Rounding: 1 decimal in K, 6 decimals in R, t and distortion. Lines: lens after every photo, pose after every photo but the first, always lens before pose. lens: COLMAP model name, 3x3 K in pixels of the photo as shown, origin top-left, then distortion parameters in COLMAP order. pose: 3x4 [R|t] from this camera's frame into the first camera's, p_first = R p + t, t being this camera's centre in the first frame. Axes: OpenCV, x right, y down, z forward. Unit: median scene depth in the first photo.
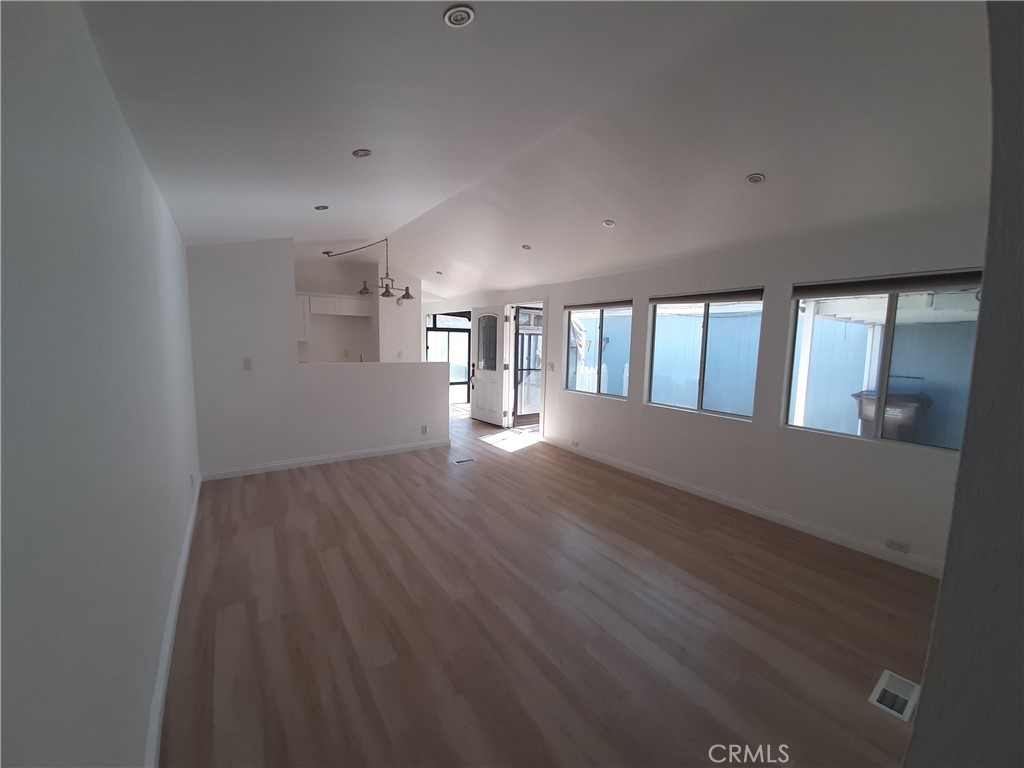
lens RADIAL K [[394.9, 0, 514.8], [0, 394.9, 382.5], [0, 0, 1]] dist [-0.008077, -0.000390]
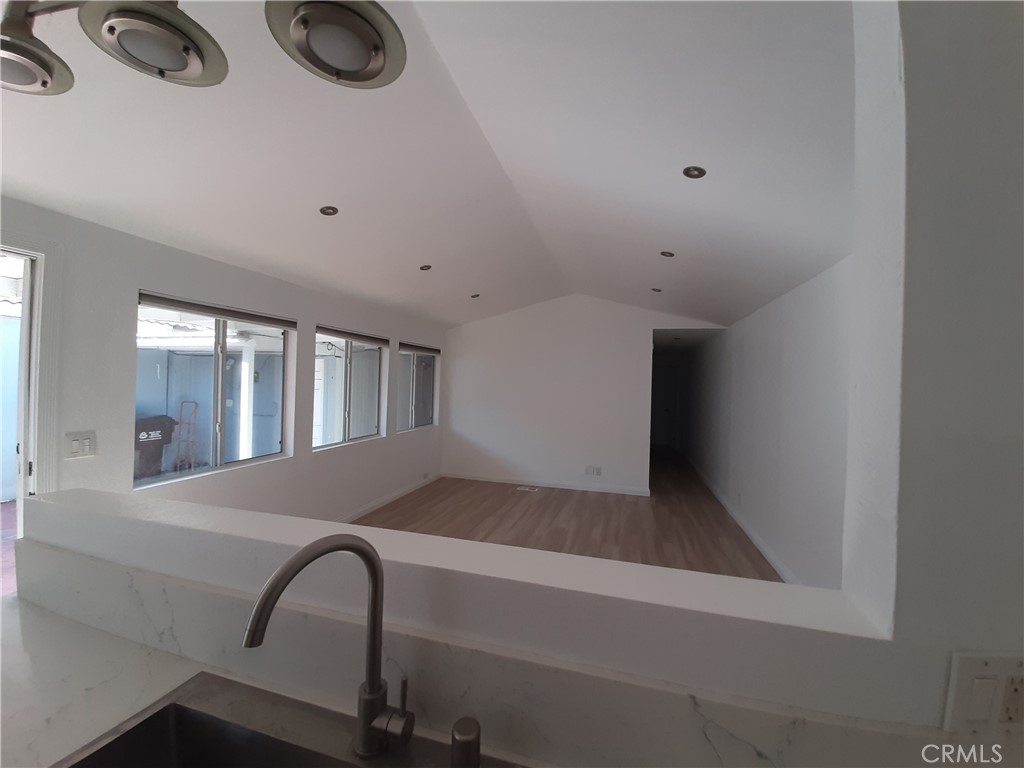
lens RADIAL K [[394.9, 0, 512.6], [0, 394.9, 385.4], [0, 0, 1]] dist [-0.008077, -0.000390]
pose [[-0.636207, -0.030240, 0.770925, -0.764592], [0.041312, 0.996463, 0.073180, -0.170623], [-0.770411, 0.078406, -0.632707, 1.593522]]
